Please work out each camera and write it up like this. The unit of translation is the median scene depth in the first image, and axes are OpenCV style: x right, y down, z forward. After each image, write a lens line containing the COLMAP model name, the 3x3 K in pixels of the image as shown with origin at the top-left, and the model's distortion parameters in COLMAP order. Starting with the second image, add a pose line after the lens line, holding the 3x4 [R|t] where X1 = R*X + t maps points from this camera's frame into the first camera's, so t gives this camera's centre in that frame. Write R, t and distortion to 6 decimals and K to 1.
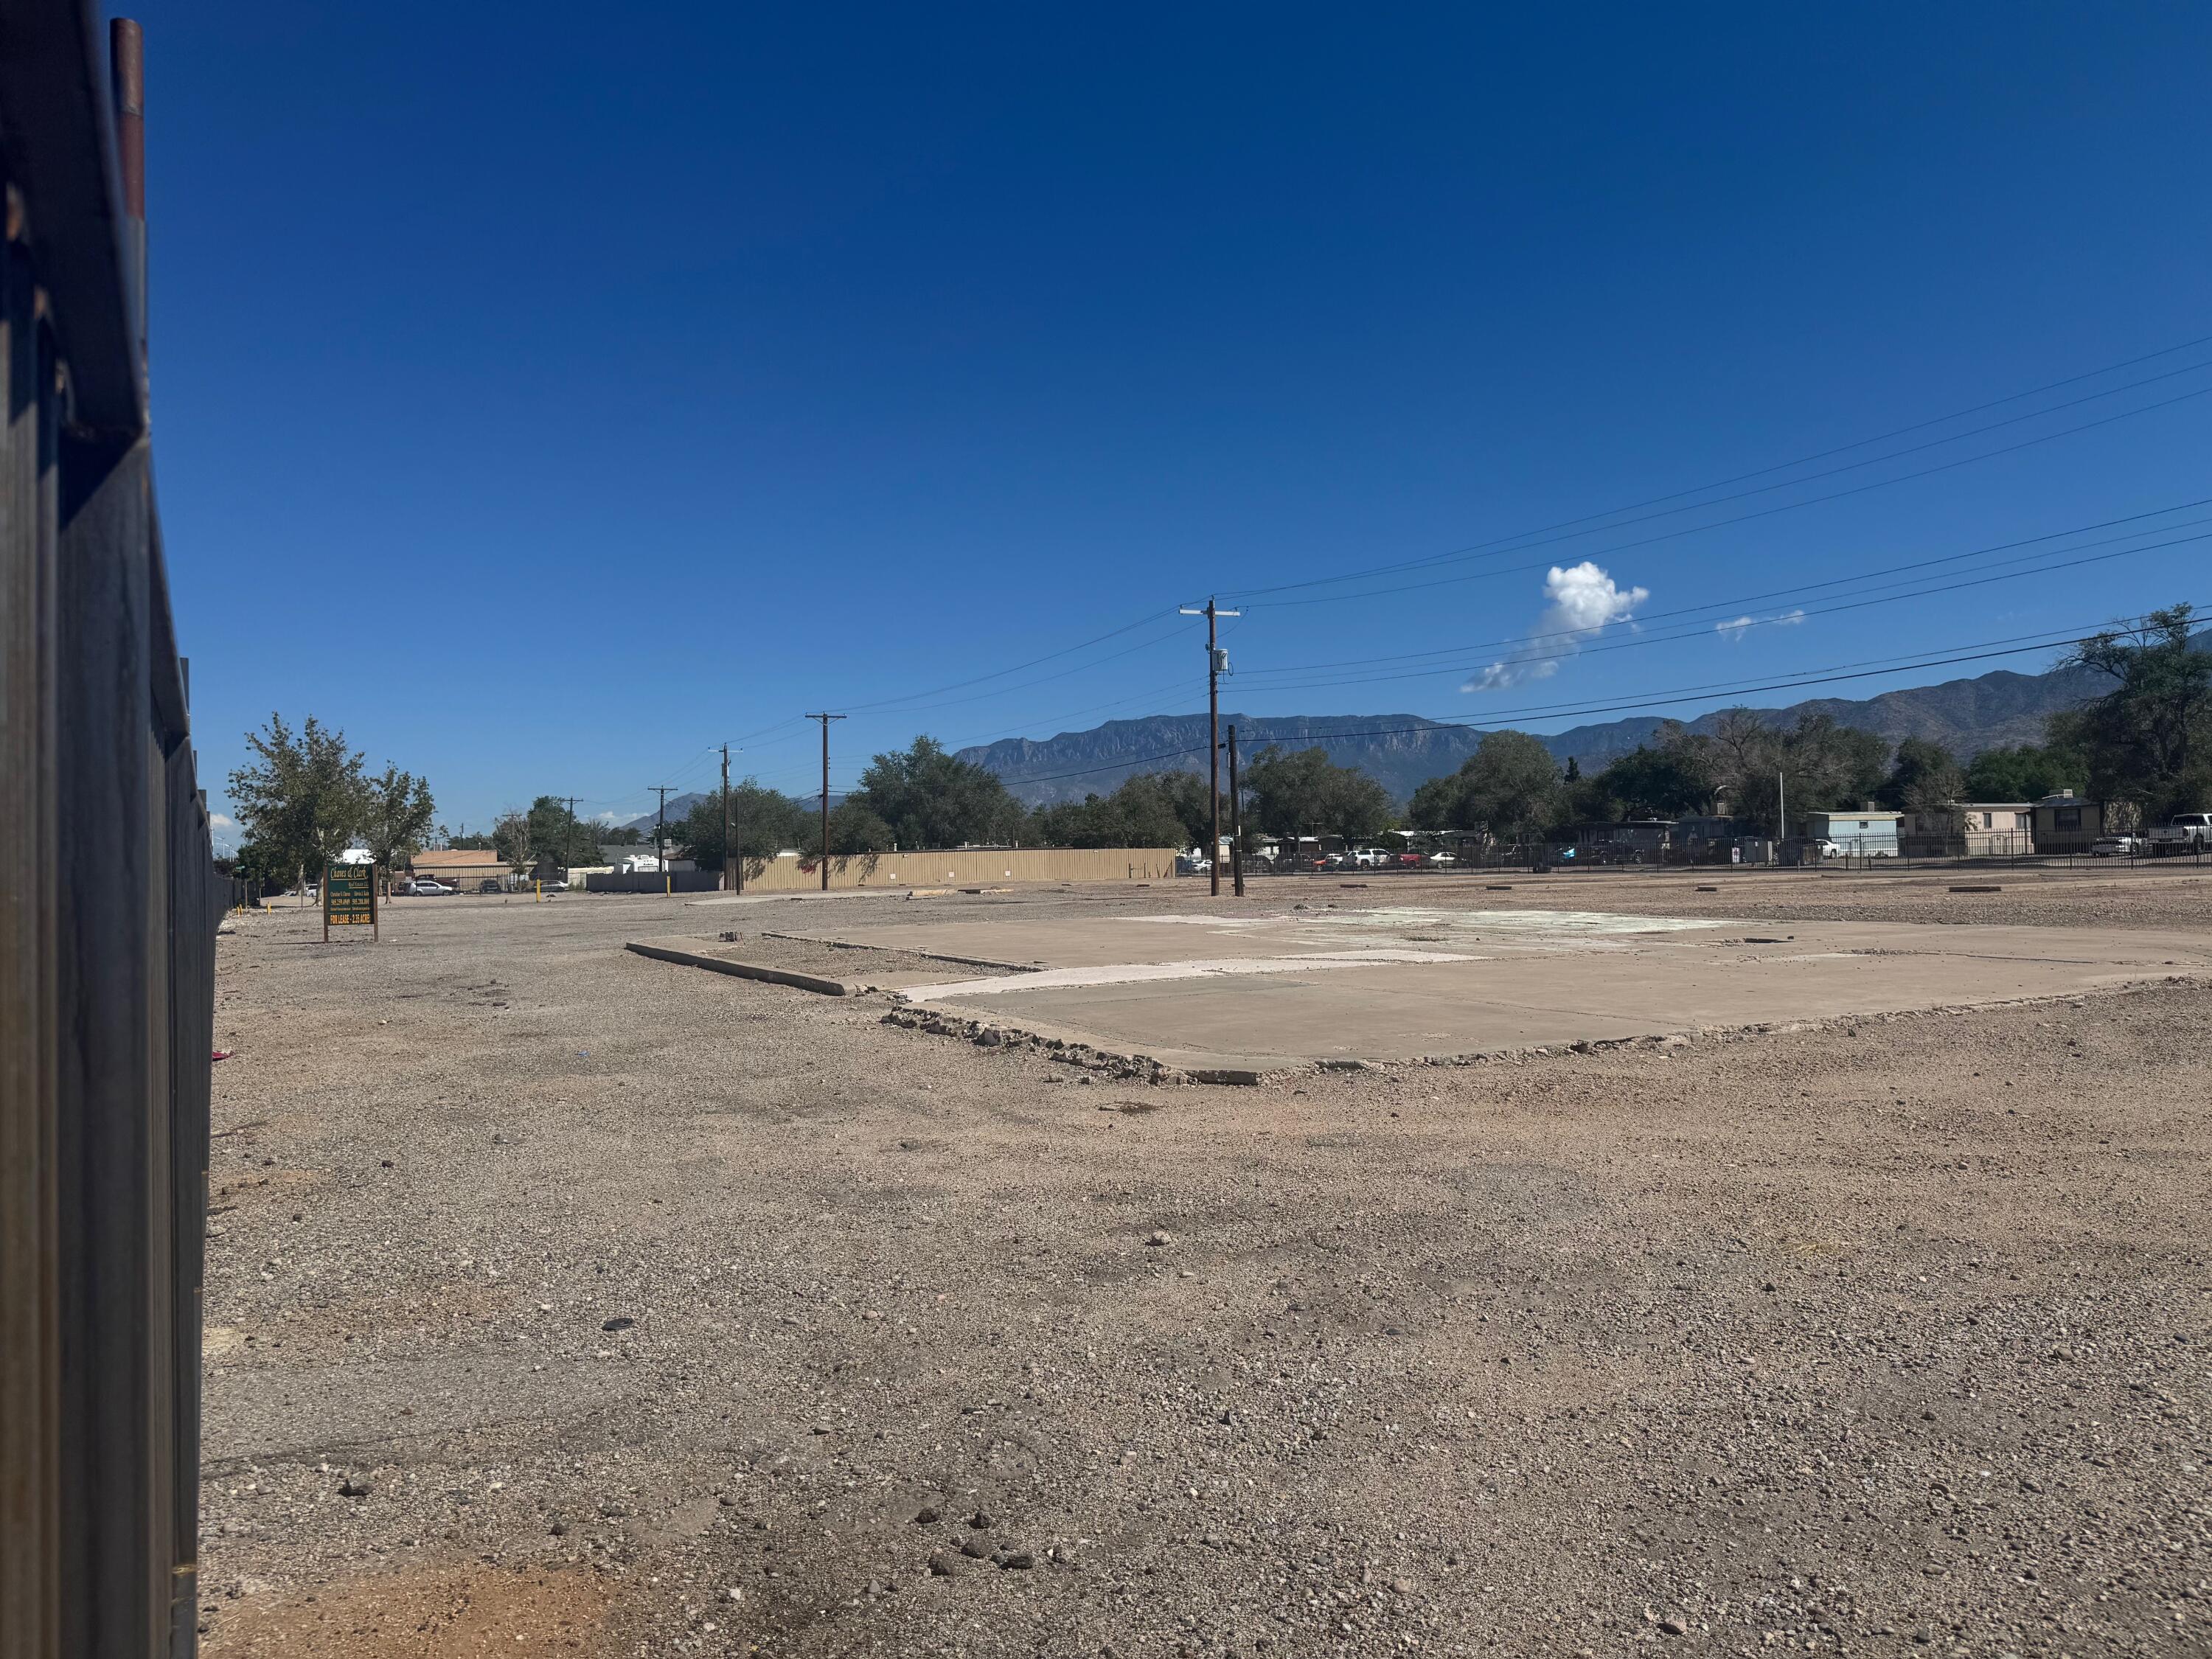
lens RADIAL K [[1538.8, 0, 1114.1], [0, 1538.8, 833.2], [0, 0, 1]] dist [0.081580, -0.112152]
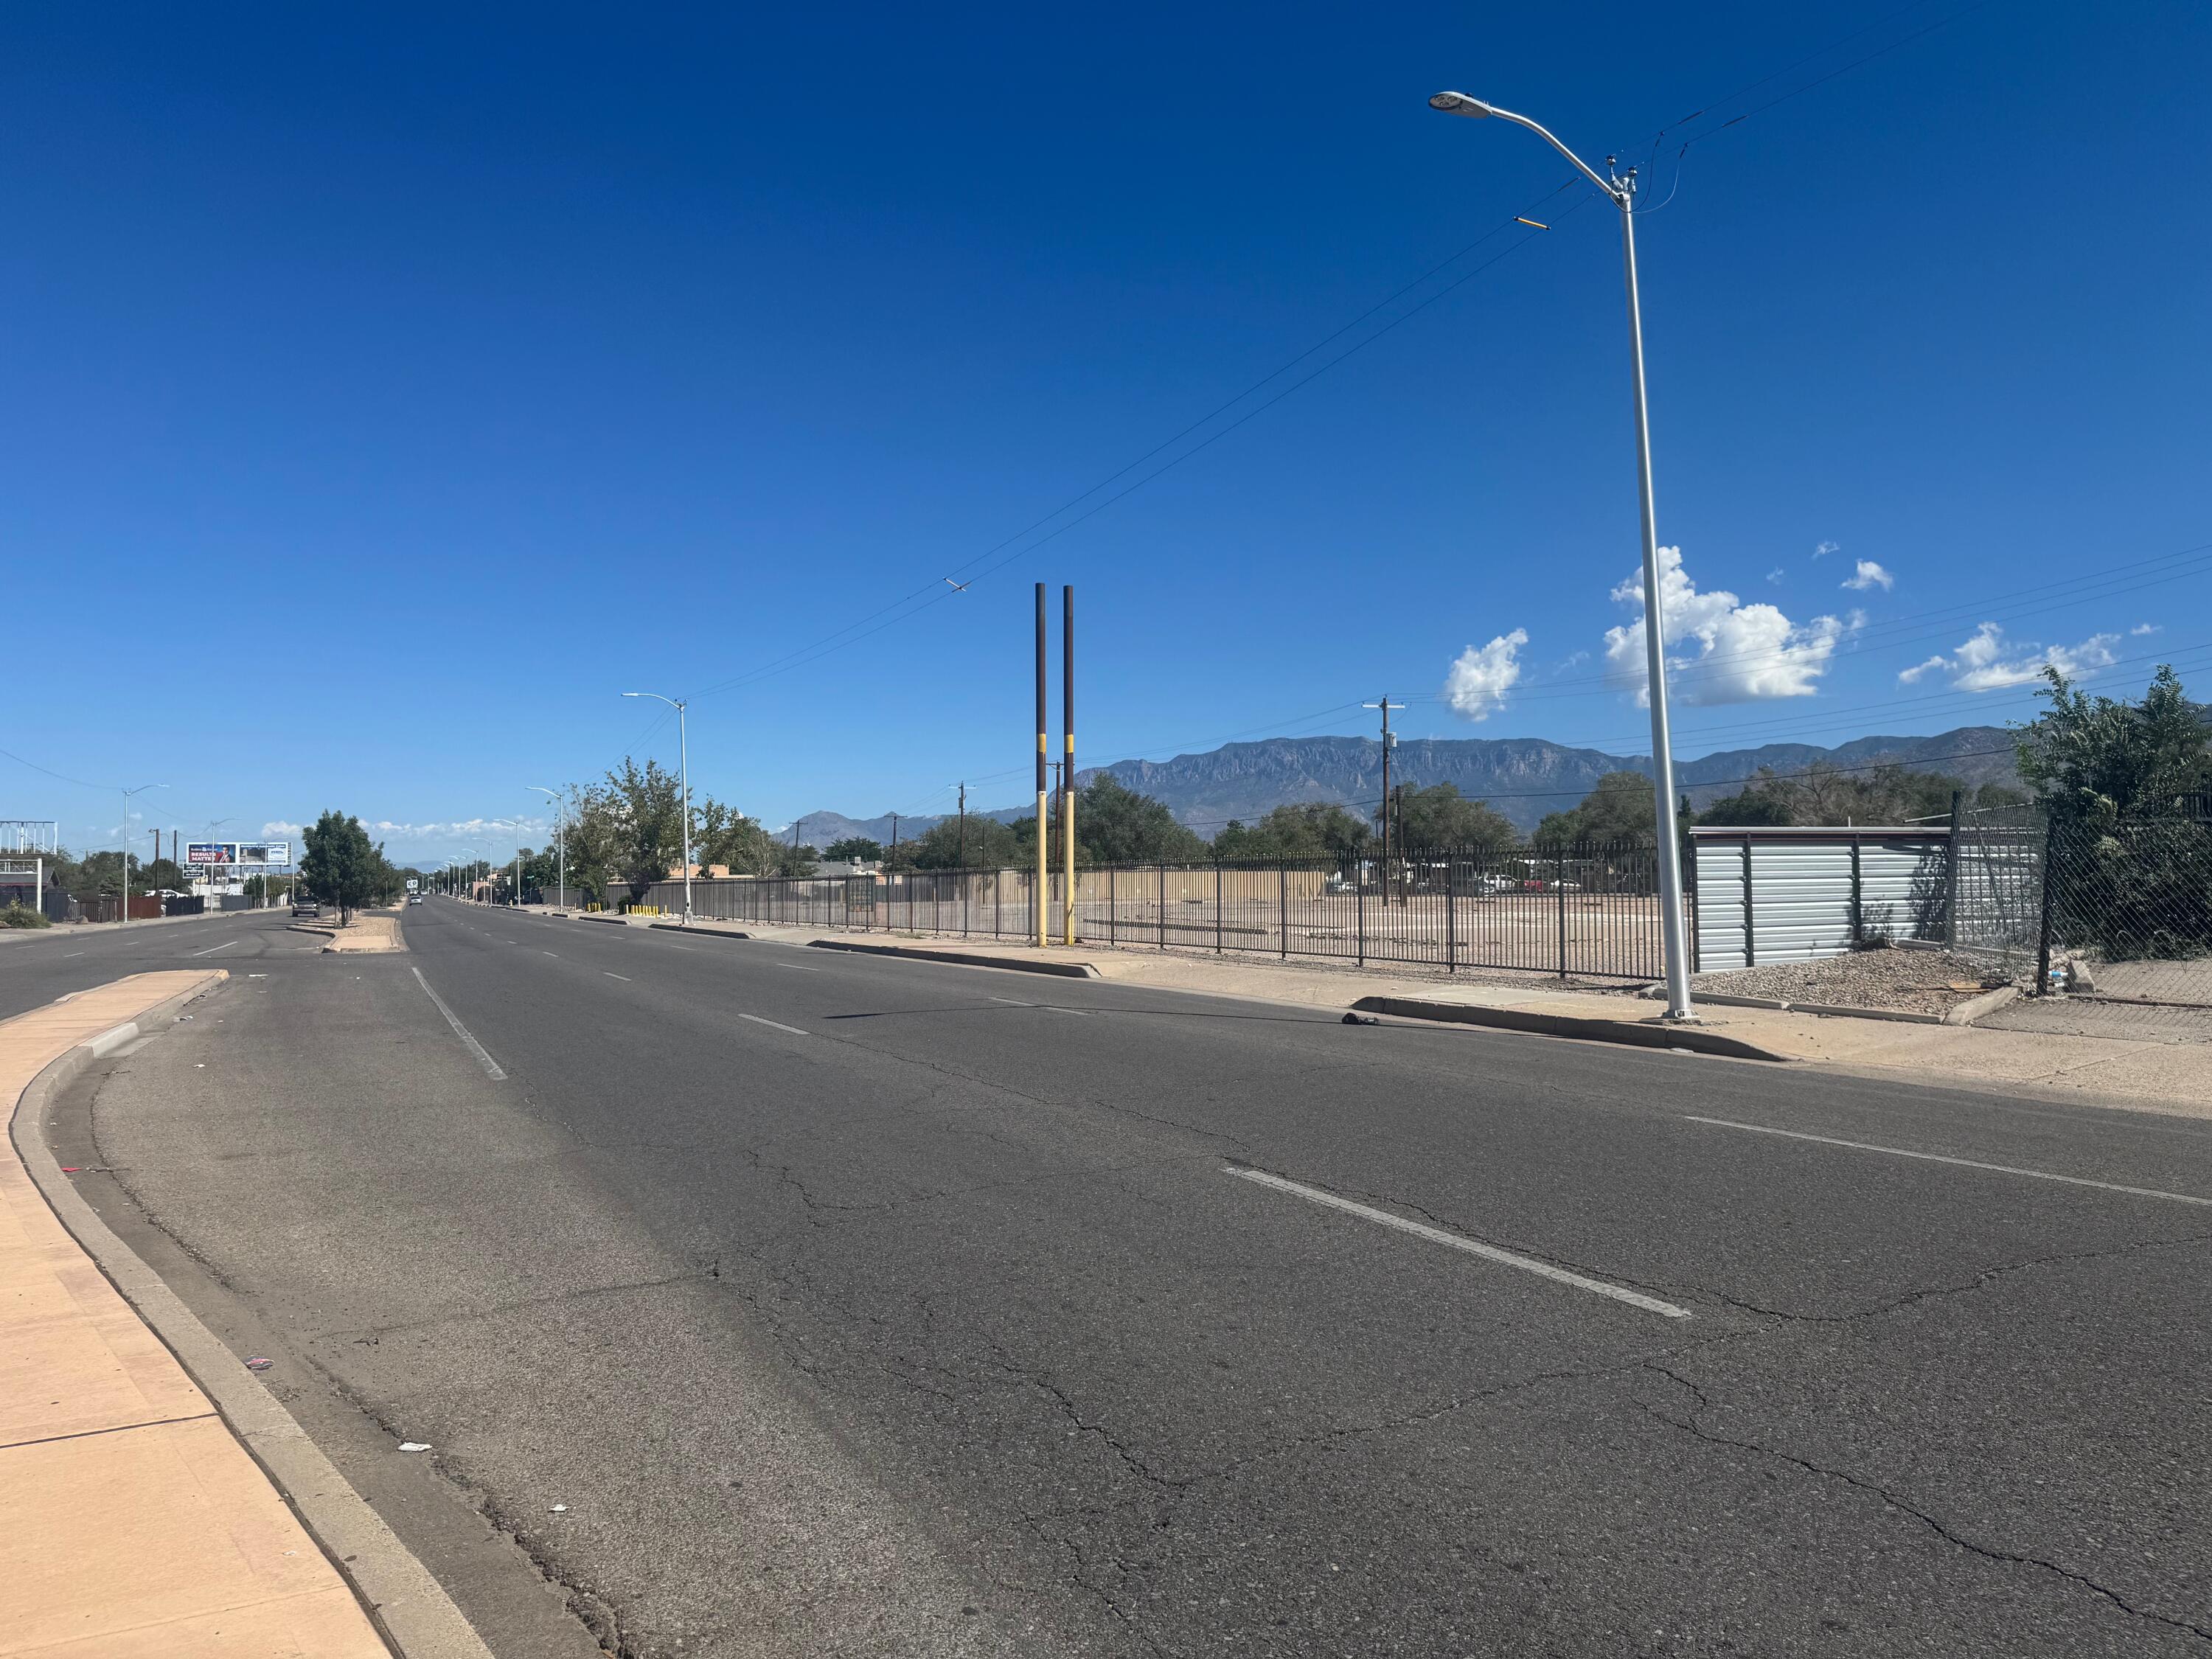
lens RADIAL K [[1536.9, 0, 1104.3], [0, 1536.9, 821.1], [0, 0, 1]] dist [0.092871, -0.136741]
pose [[0.996444, 0.011623, -0.083455, -0.042344], [-0.013431, 0.999687, -0.021128, -0.002561], [0.083184, 0.022174, 0.996287, -0.243630]]
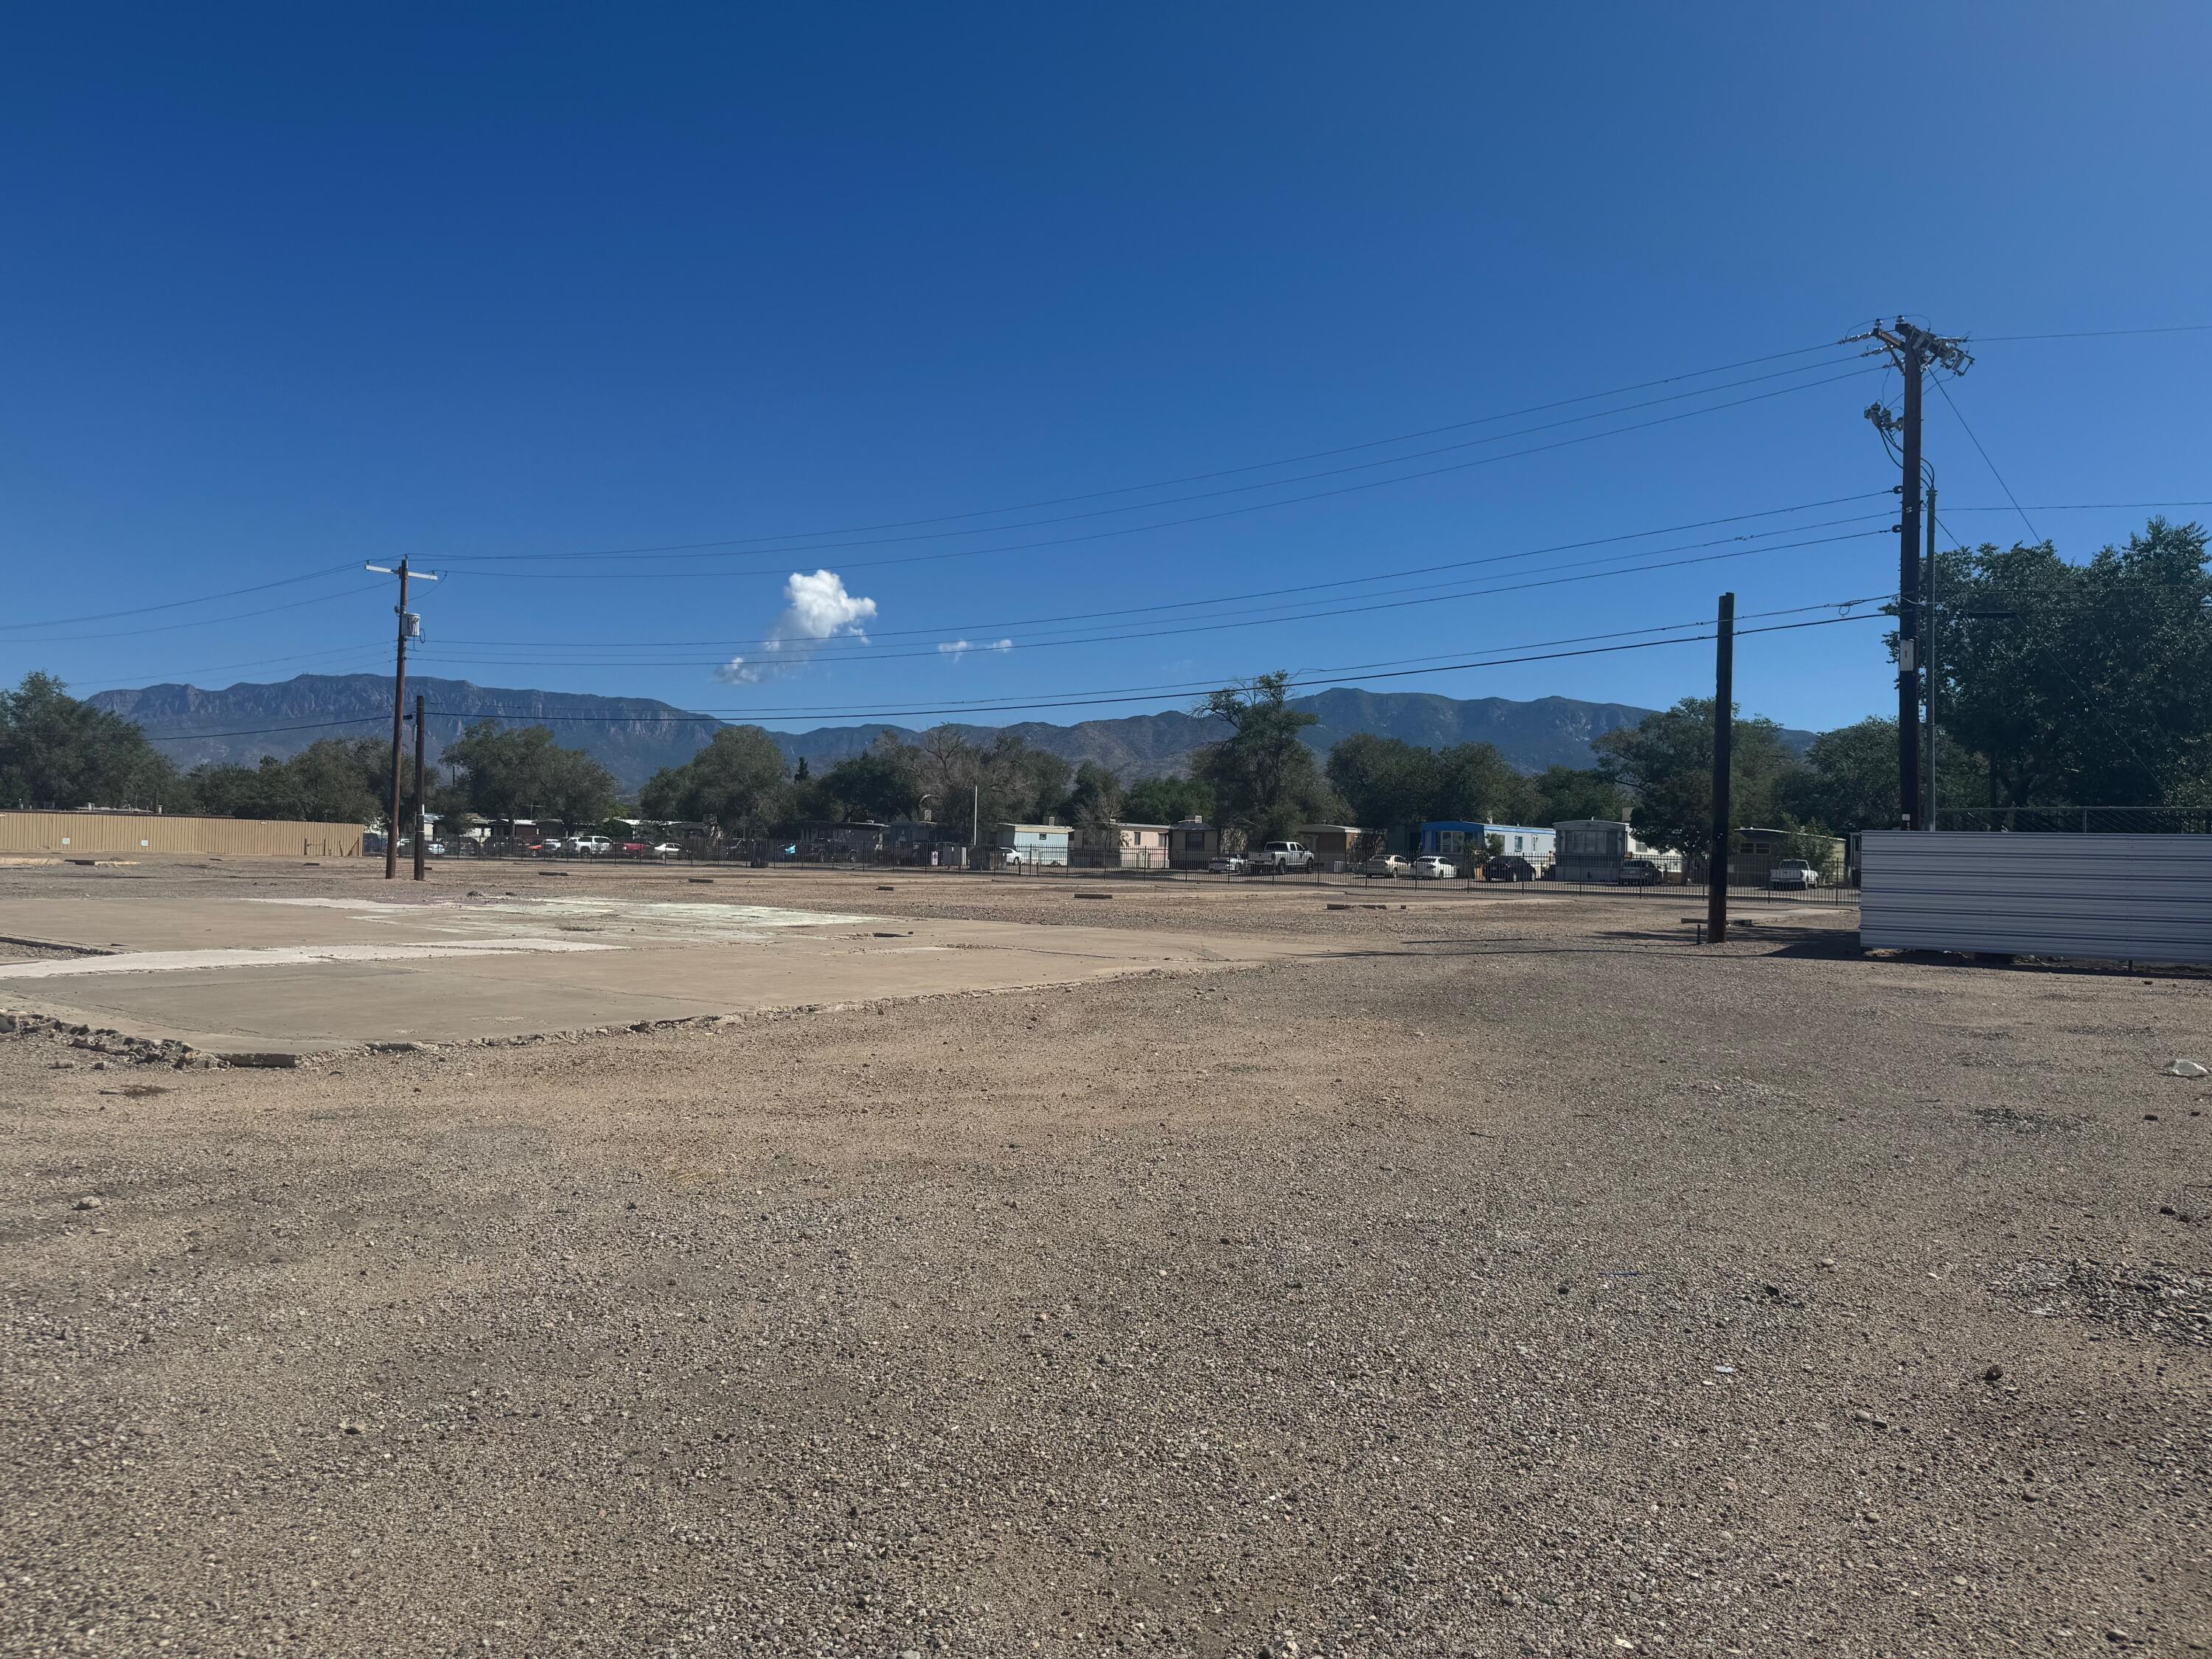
lens RADIAL K [[1536.9, 0, 1104.3], [0, 1536.9, 821.1], [0, 0, 1]] dist [0.092871, -0.136741]
pose [[0.887364, 0.055739, 0.457687, 0.009287], [-0.054340, 0.998391, -0.016234, -0.001092], [-0.457855, -0.010465, 0.888965, -0.015356]]
